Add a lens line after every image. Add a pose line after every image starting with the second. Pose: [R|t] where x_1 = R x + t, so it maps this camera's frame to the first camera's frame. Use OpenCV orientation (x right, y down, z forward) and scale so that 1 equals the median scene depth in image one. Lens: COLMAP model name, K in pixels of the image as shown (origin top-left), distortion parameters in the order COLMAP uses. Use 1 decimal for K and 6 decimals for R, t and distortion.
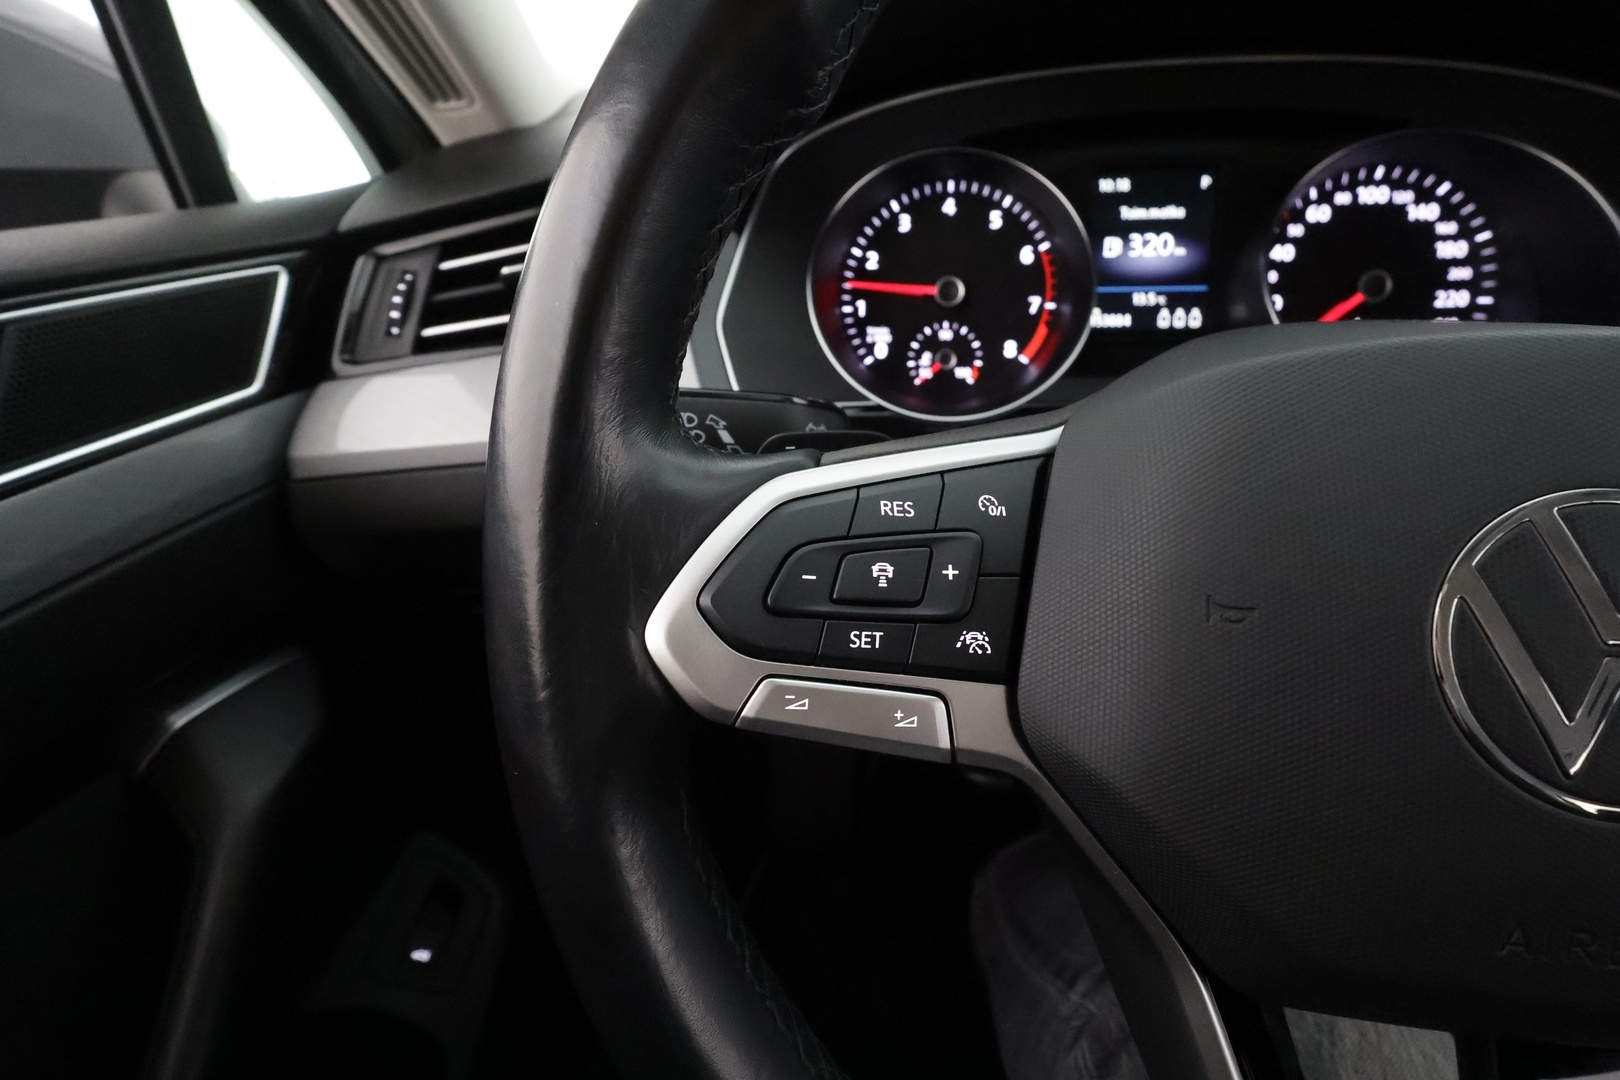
lens RADIAL K [[750.3, 0, 804.9], [0, 750.3, 541.6], [0, 0, 1]] dist [-0.004253, -0.000922]
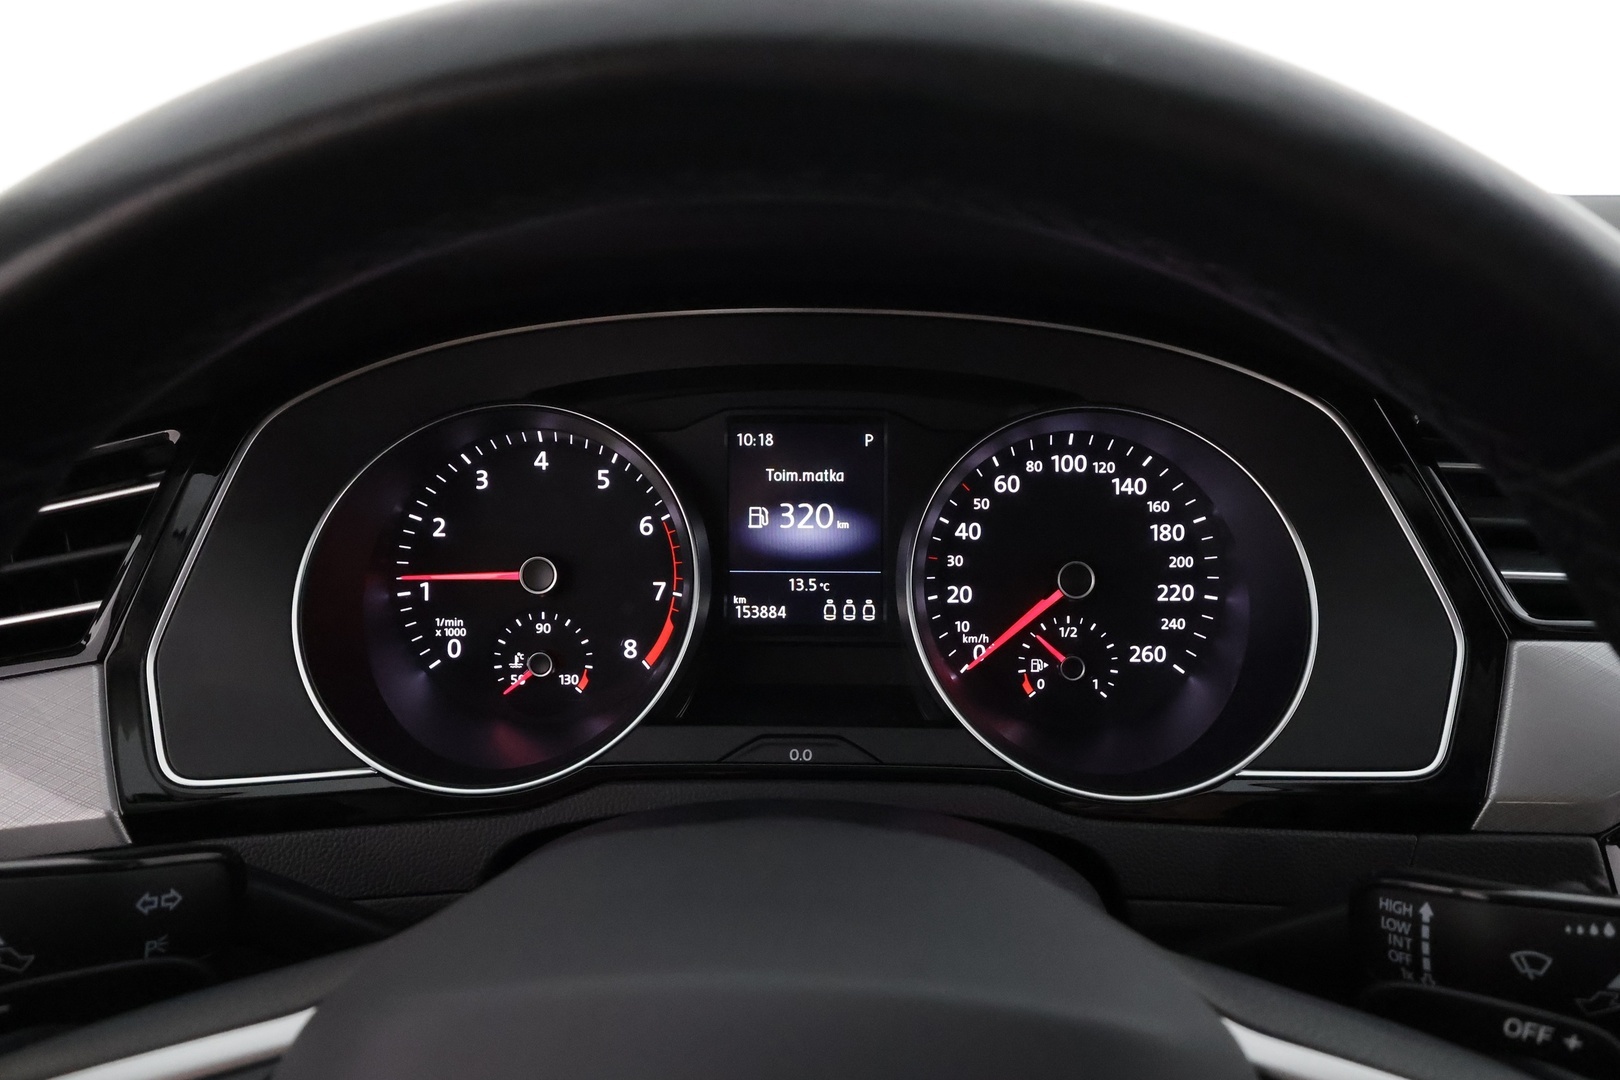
lens RADIAL K [[1119.9, 0, 806.9], [0, 1119.9, 544.2], [0, 0, 1]] dist [0.000432, 0.004339]
pose [[0.992081, -0.005631, 0.125472, 0.330767], [0.022728, 0.990551, -0.135246, -0.222134], [-0.123525, 0.137027, 0.982835, -0.110852]]
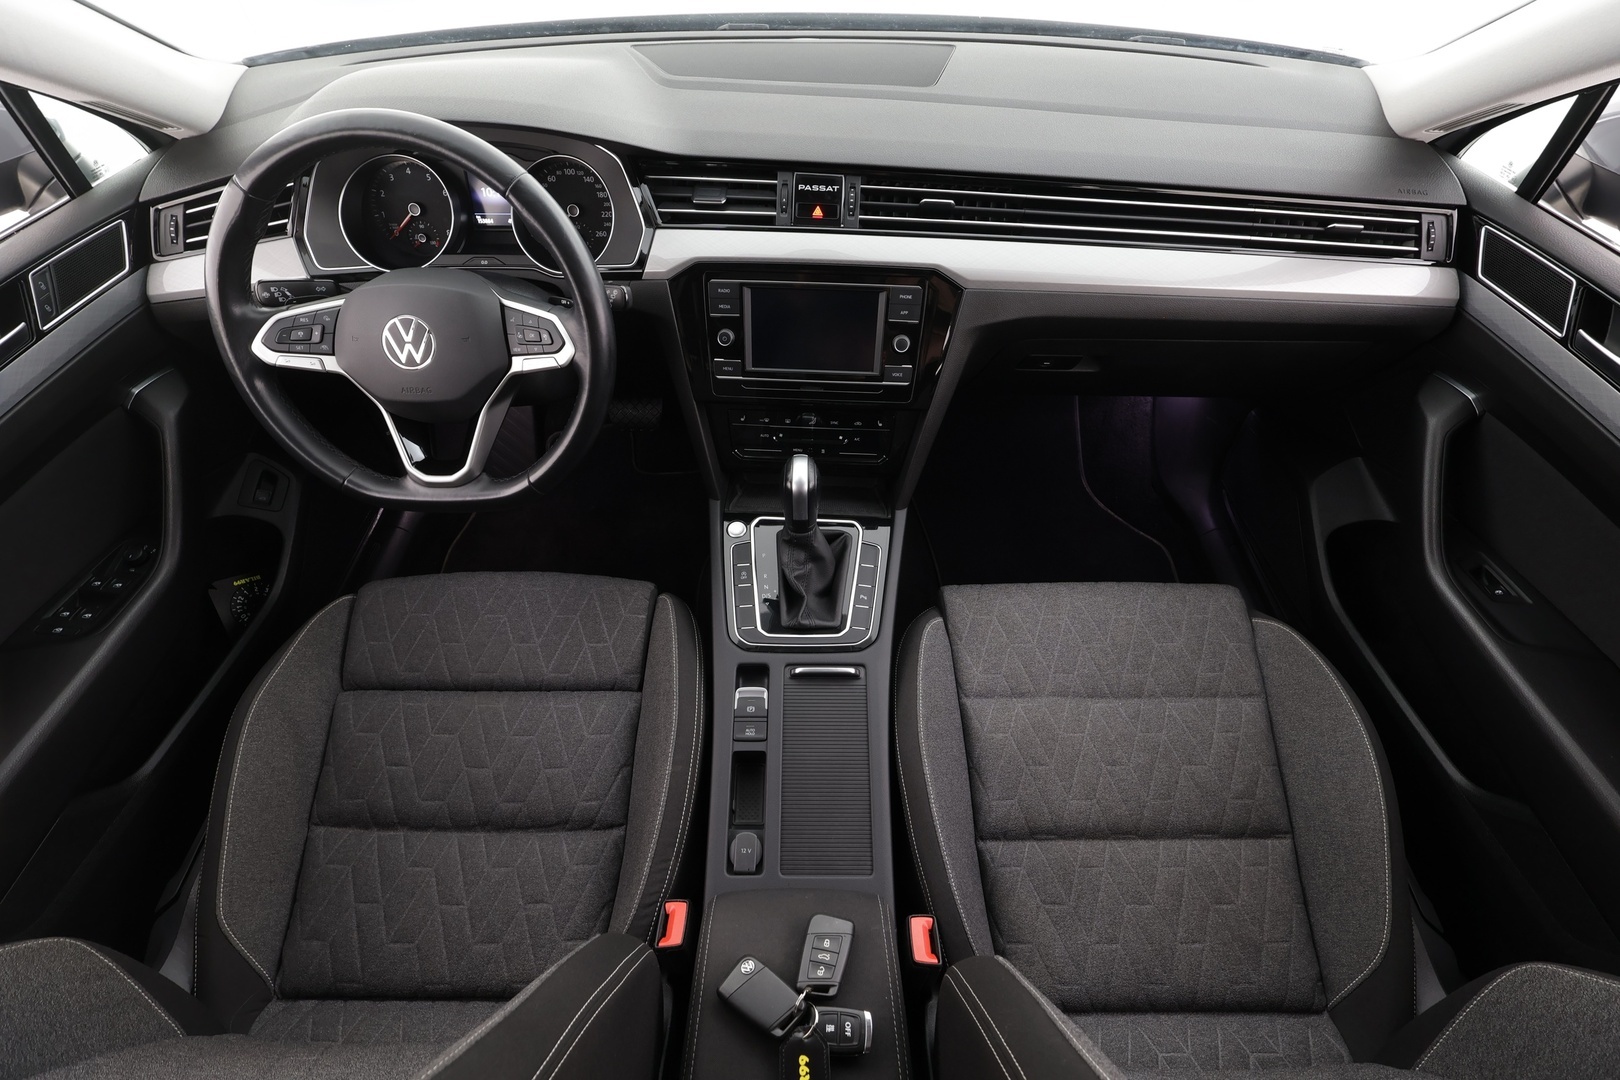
lens RADIAL K [[750.3, 0, 804.9], [0, 750.3, 541.6], [0, 0, 1]] dist [-0.004253, -0.000922]
pose [[0.990230, -0.069125, 0.121107, 1.141236], [0.025522, 0.943658, 0.329938, -0.088675], [-0.137091, -0.323623, 0.936202, -1.912985]]
